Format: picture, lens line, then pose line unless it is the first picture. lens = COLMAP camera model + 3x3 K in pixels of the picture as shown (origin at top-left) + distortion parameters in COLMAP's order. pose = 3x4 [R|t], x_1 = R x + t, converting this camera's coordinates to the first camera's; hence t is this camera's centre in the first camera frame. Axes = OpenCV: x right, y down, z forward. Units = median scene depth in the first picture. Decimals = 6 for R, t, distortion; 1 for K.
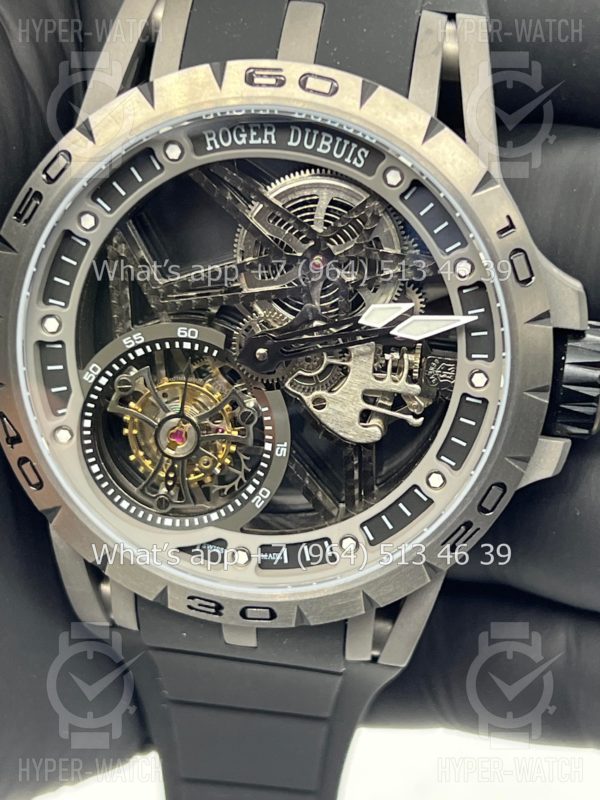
lens RADIAL K [[1883.0, 0, 299.5], [0, 1883.0, 404.8], [0, 0, 1]] dist [0.208492, 0.000000]
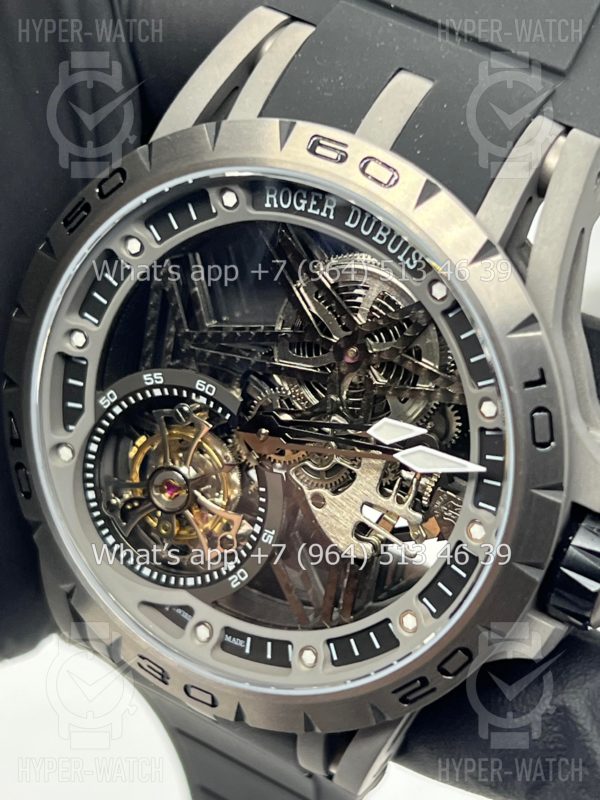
lens RADIAL K [[1883.0, 0, 306.6], [0, 1883.0, 404.6], [0, 0, 1]] dist [0.208492, 0.000000]
pose [[0.924518, 0.283757, -0.254456, 0.226975], [-0.270897, 0.958848, 0.085008, -0.123127], [0.268106, -0.009661, 0.963341, 0.114054]]
